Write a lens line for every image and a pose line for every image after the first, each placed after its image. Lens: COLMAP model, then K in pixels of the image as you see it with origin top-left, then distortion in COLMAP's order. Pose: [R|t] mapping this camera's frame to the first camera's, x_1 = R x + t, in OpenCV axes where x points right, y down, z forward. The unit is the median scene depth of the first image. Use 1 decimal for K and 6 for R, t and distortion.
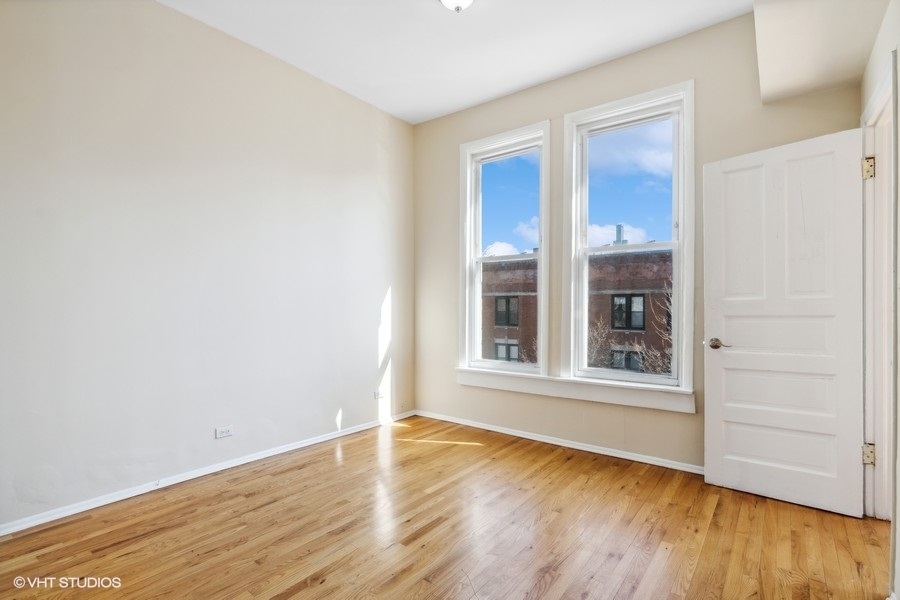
lens RADIAL K [[436.9, 0, 440.9], [0, 436.9, 303.0], [0, 0, 1]] dist [0.004154, 0.001034]
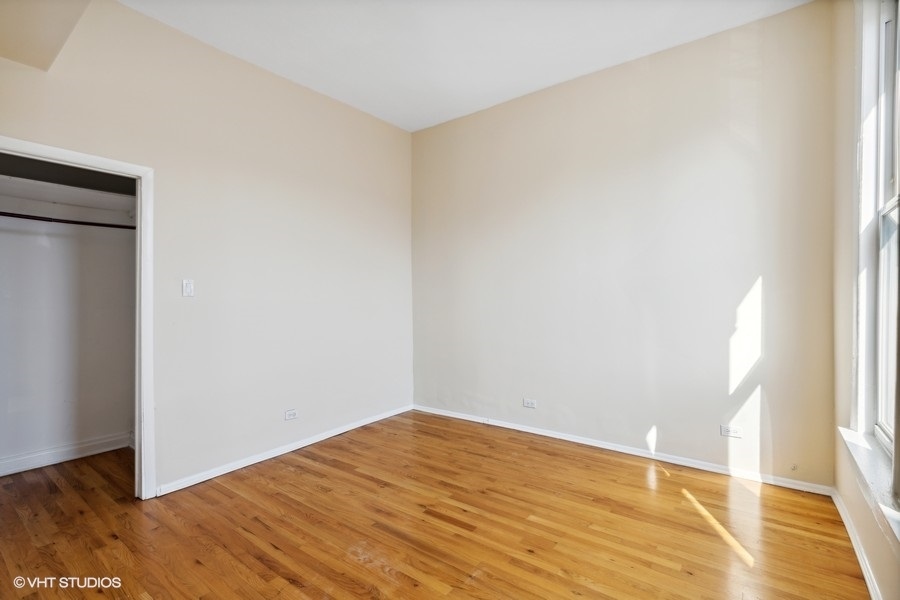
lens RADIAL K [[414.2, 0, 441.3], [0, 414.2, 302.4], [0, 0, 1]] dist [-0.003049, -0.000237]
pose [[0.014000, -0.001624, -0.999901, 0.752718], [0.008246, 0.999965, -0.001508, -0.003862], [0.999868, -0.008224, 0.014012, 0.759027]]
